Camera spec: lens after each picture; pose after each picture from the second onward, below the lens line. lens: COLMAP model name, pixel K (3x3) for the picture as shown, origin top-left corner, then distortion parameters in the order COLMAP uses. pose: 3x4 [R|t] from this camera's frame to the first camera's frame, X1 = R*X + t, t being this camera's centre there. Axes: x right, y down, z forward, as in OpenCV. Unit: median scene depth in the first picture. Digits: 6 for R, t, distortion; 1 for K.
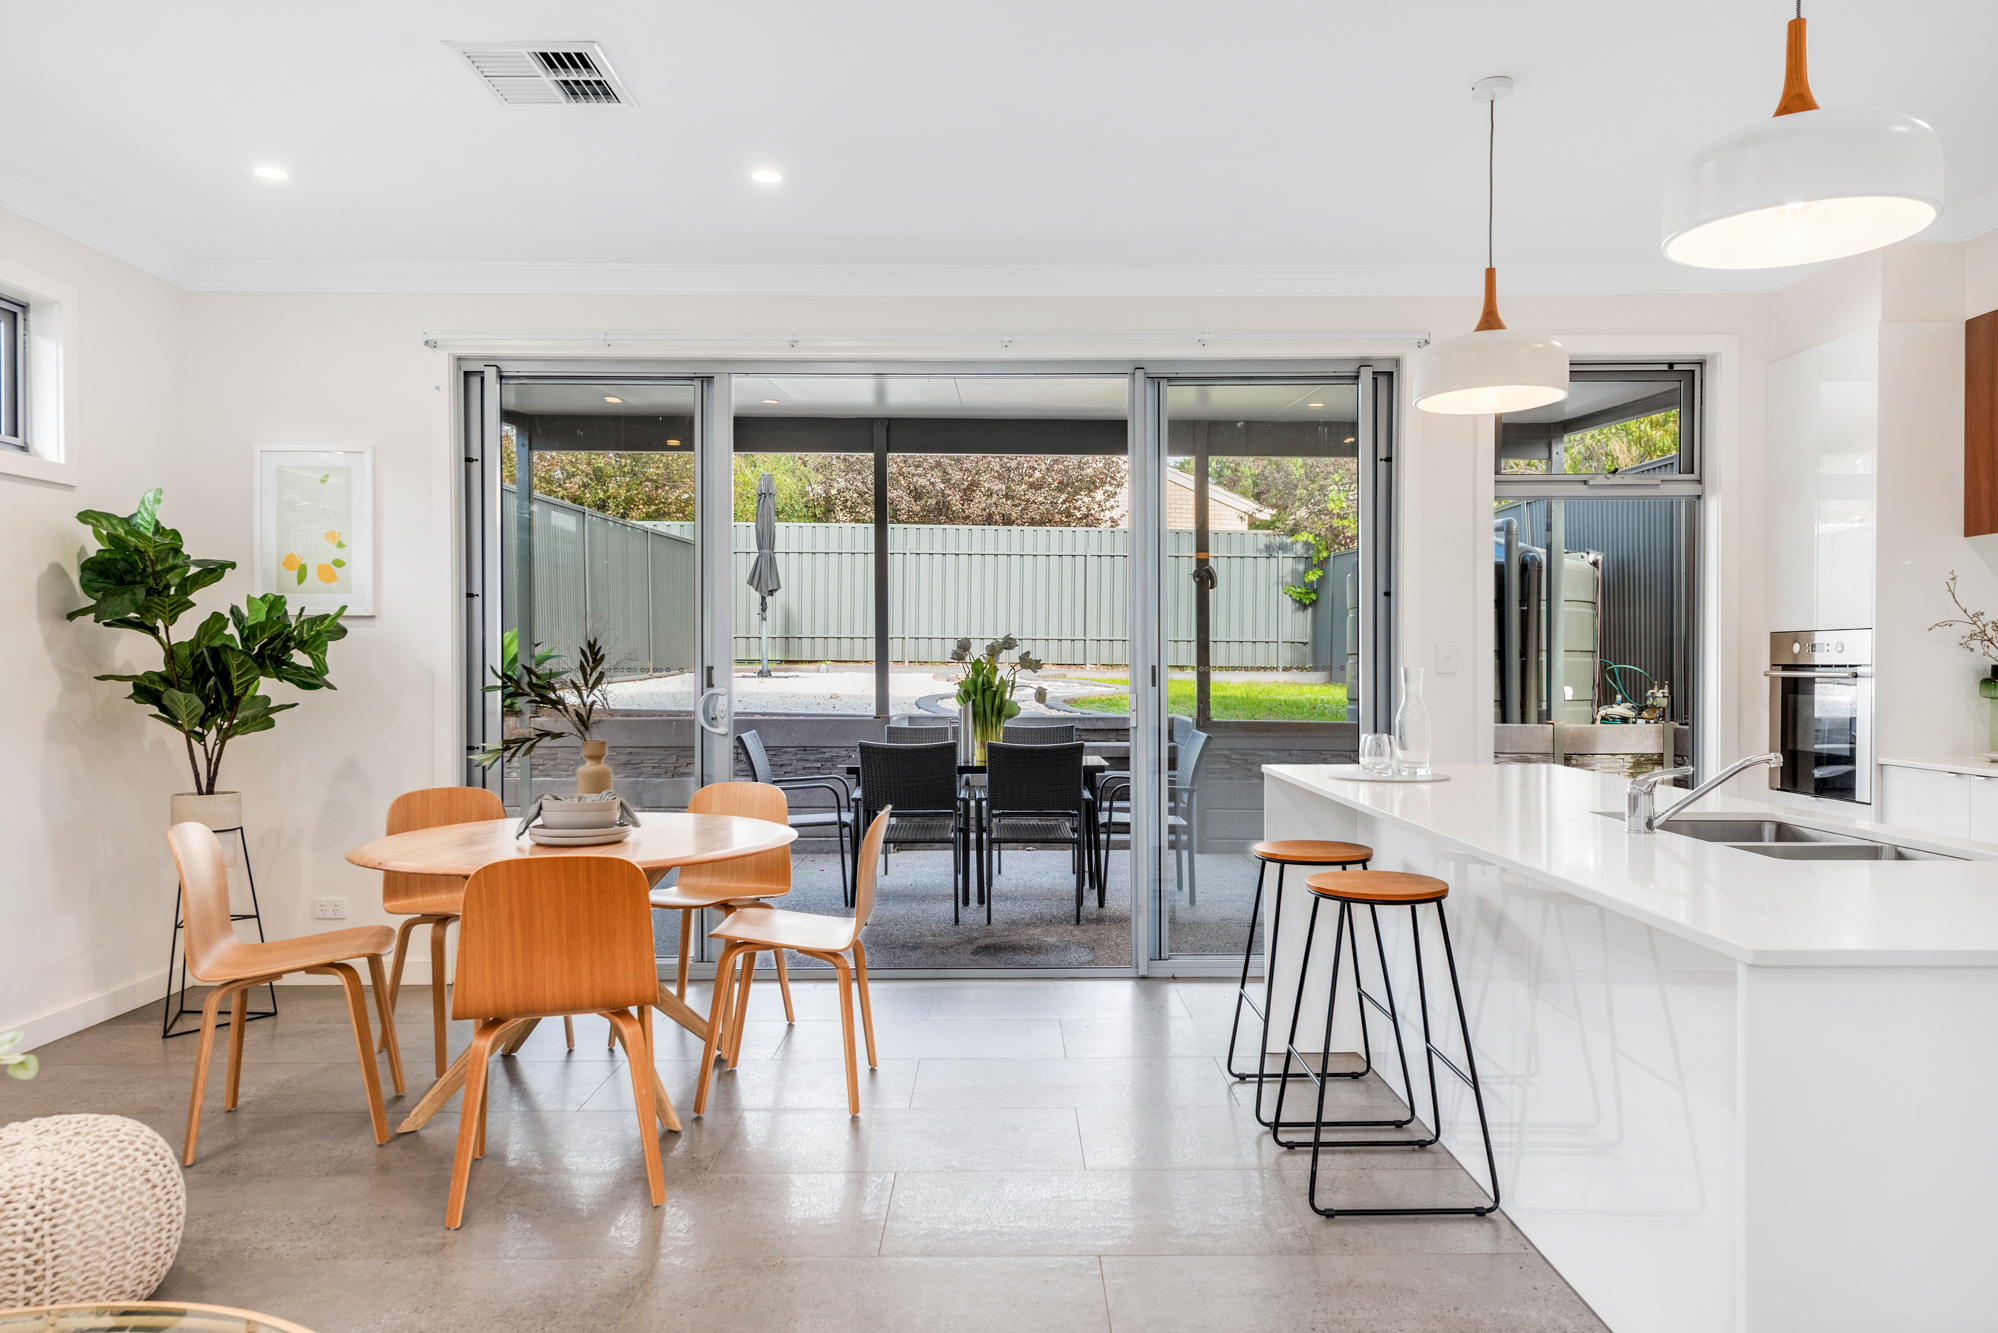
lens RADIAL K [[1309.9, 0, 1004.2], [0, 1309.9, 674.6], [0, 0, 1]] dist [-0.001847, 0.003381]
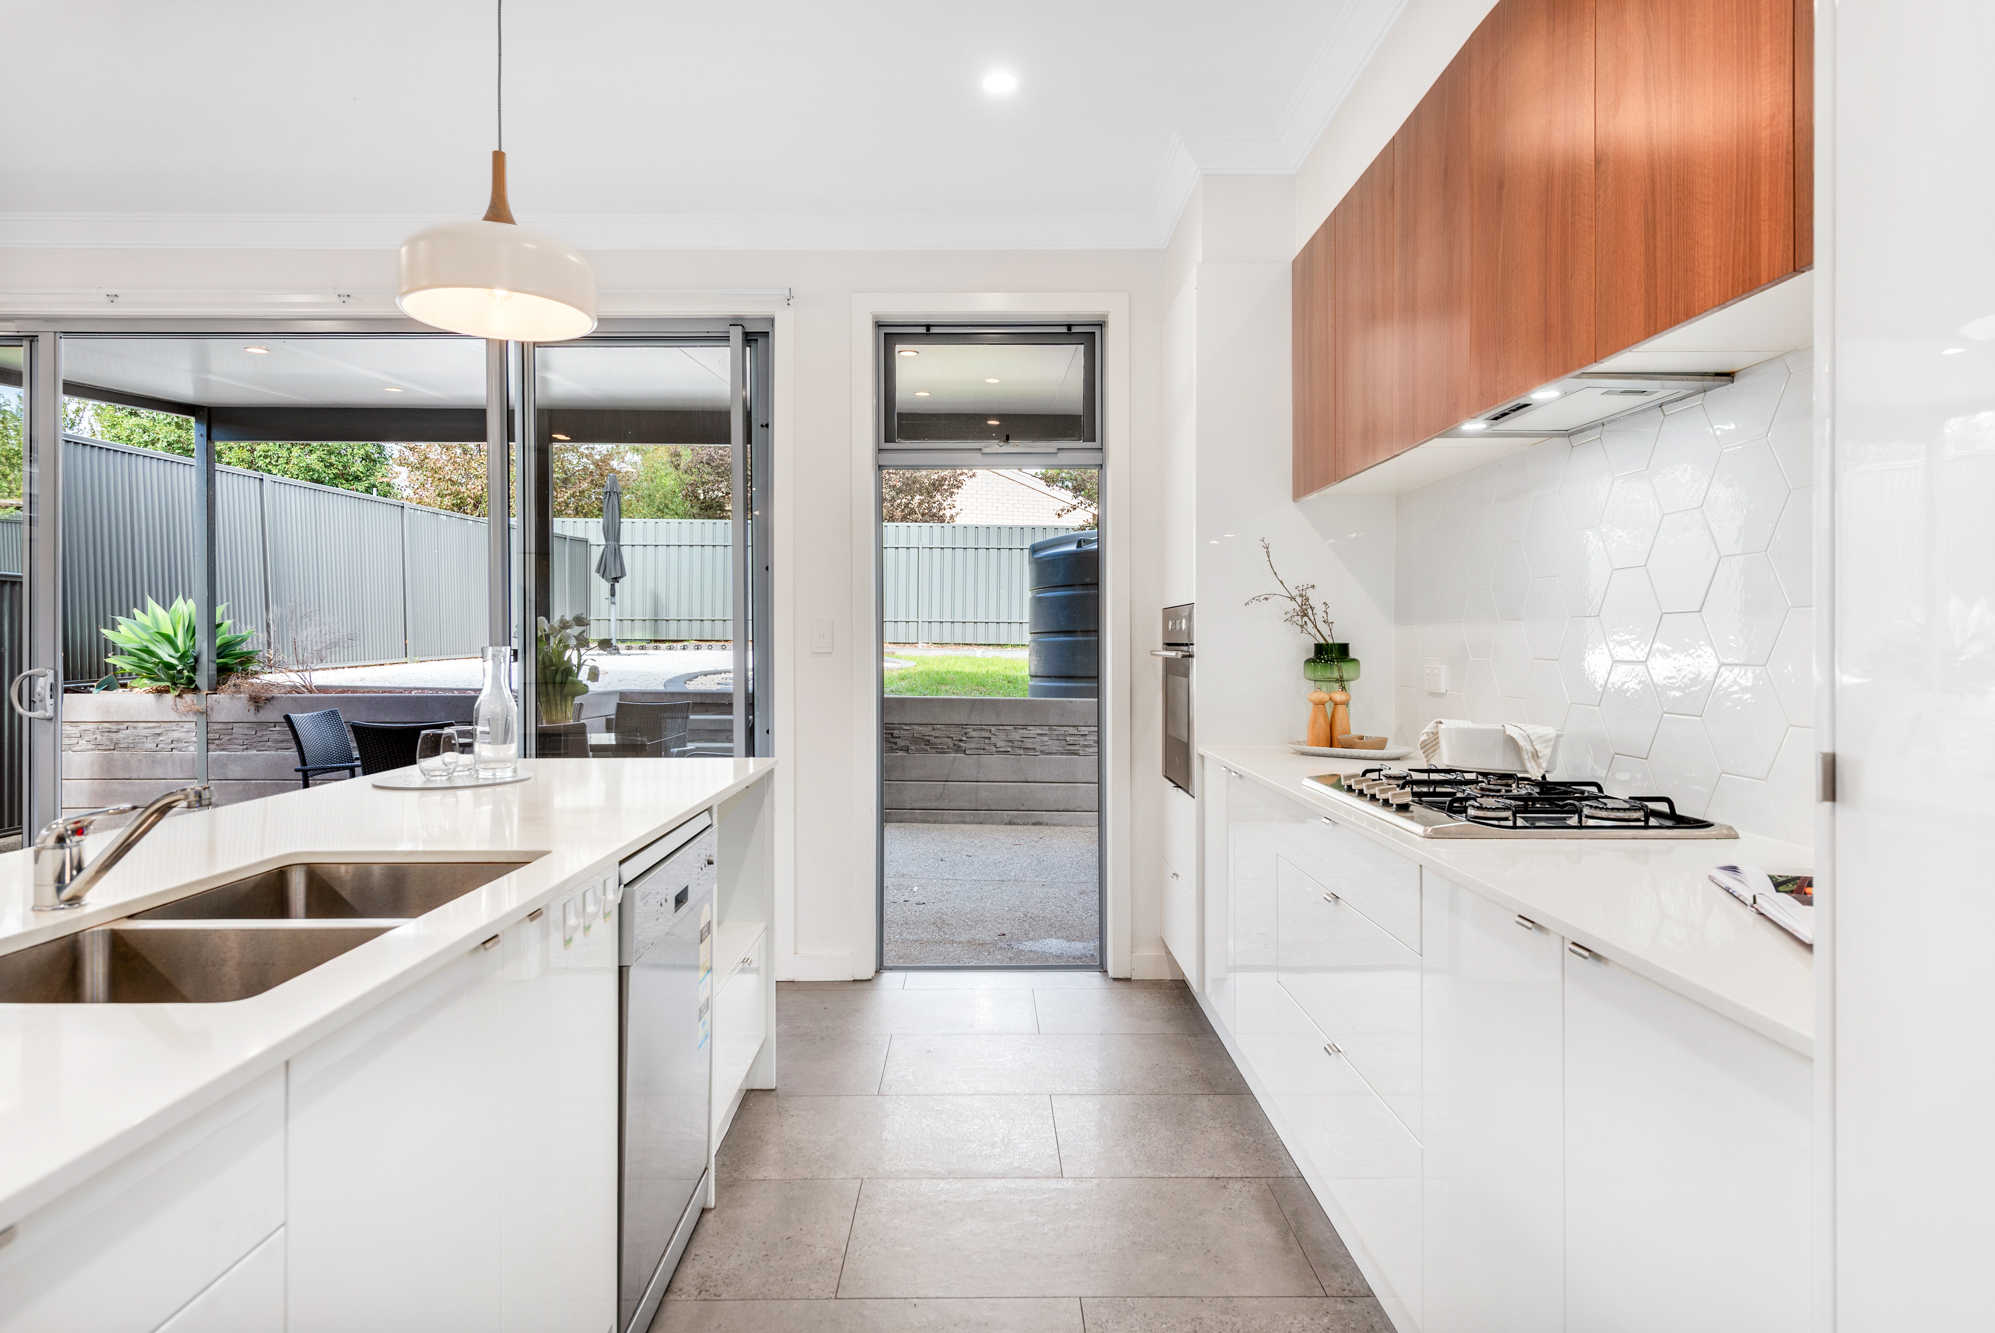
lens RADIAL K [[1081.9, 0, 983.0], [0, 1081.9, 663.5], [0, 0, 1]] dist [-0.003381, 0.000488]
pose [[0.999853, -0.001507, 0.017084, 0.432706], [0.001313, 0.999935, 0.011341, -0.001724], [-0.017100, -0.011317, 0.999790, 0.215628]]
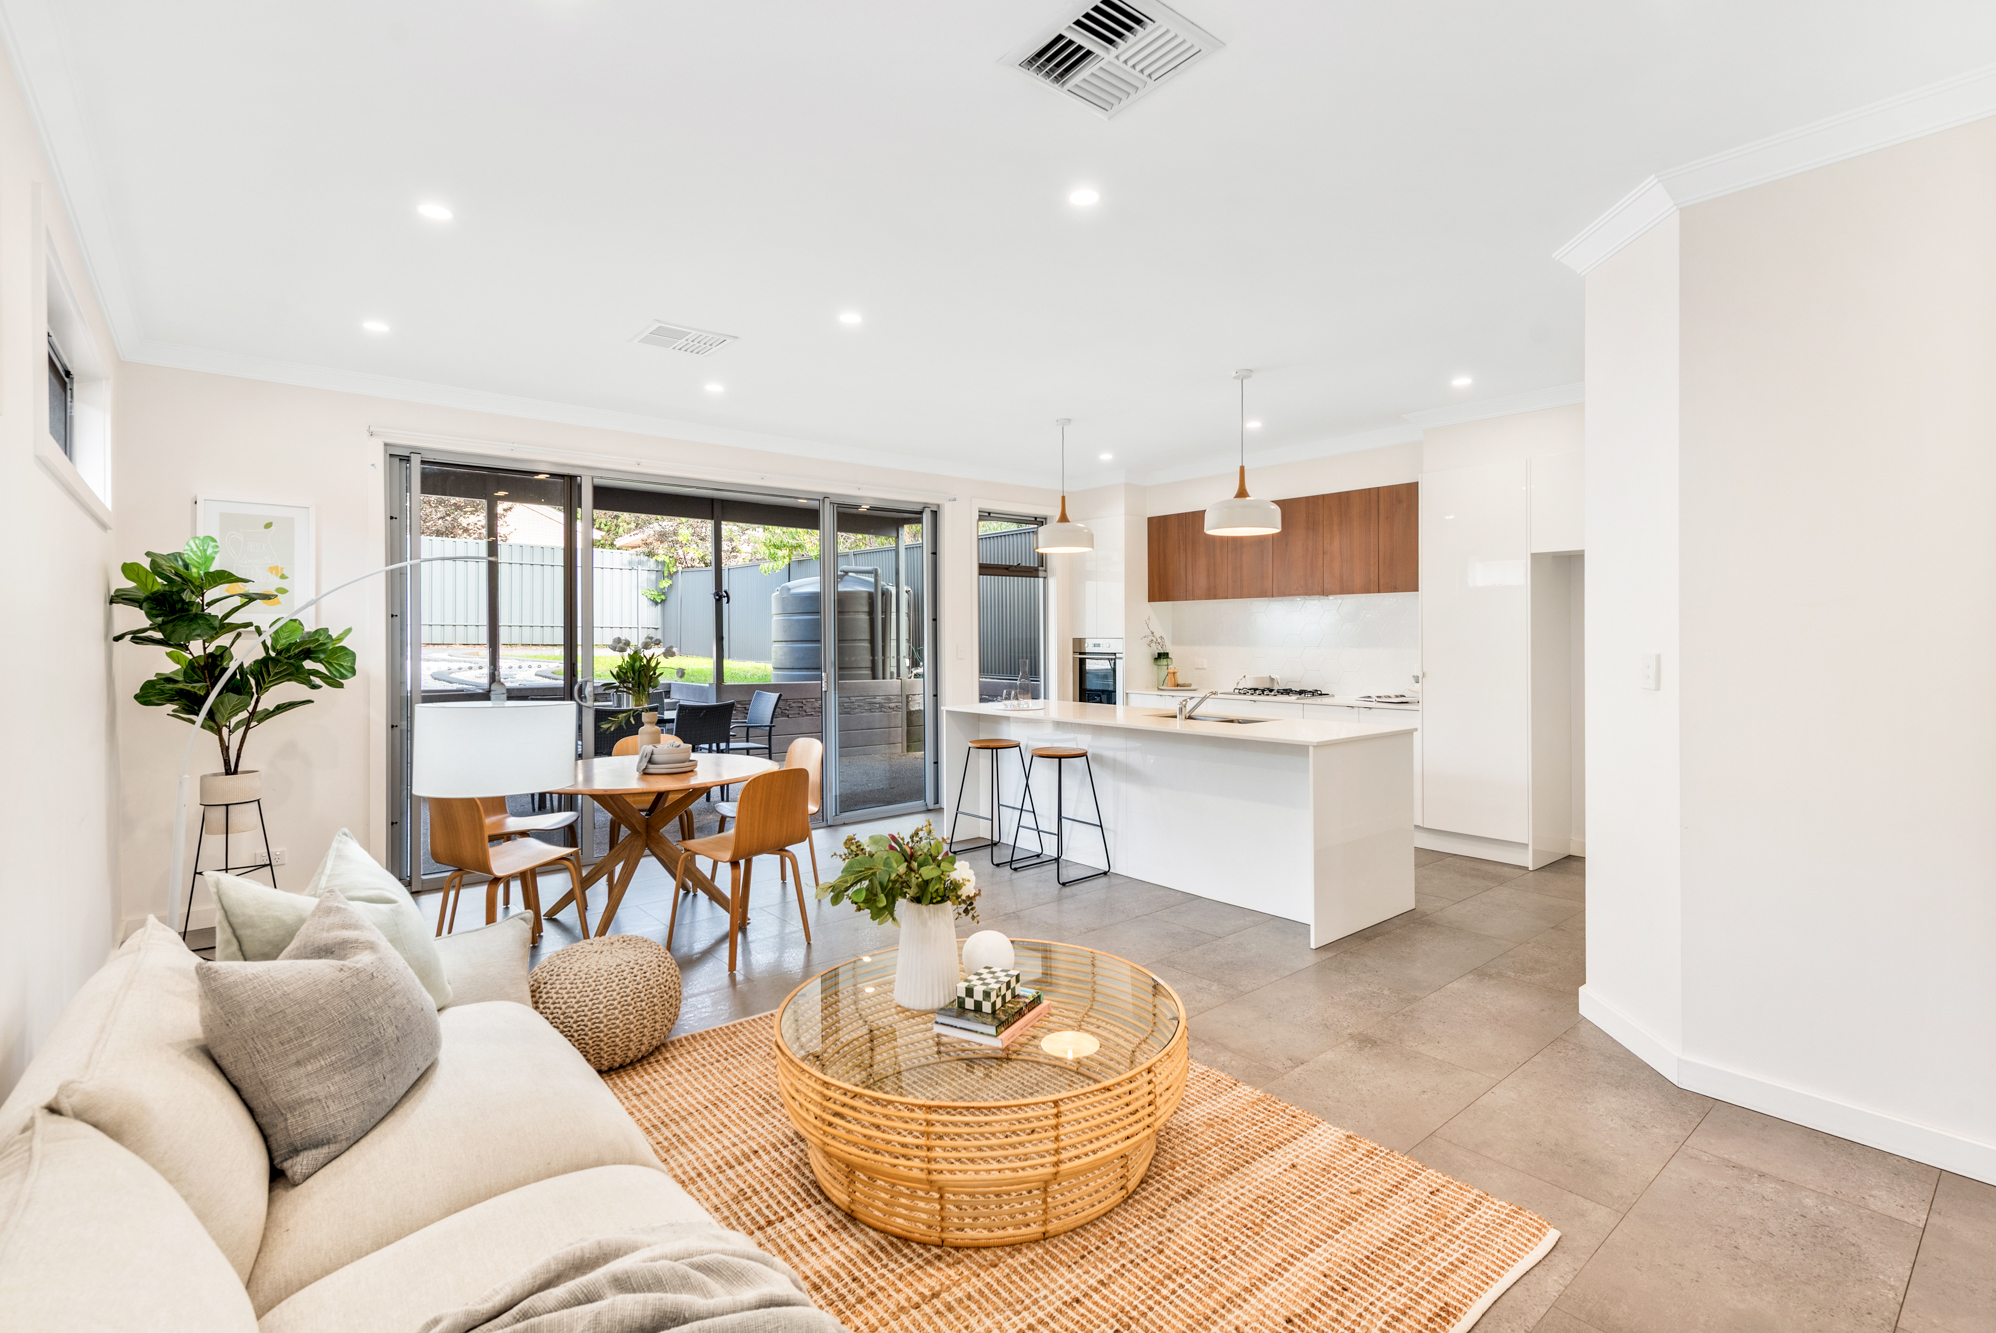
lens RADIAL K [[915.1, 0, 1006.2], [0, 915.1, 634.1], [0, 0, 1]] dist [-0.003158, -0.000234]
pose [[0.760476, -0.002665, 0.649361, -0.542553], [0.009284, 0.999934, -0.006769, -0.028725], [-0.649300, 0.011176, 0.760450, -0.151939]]
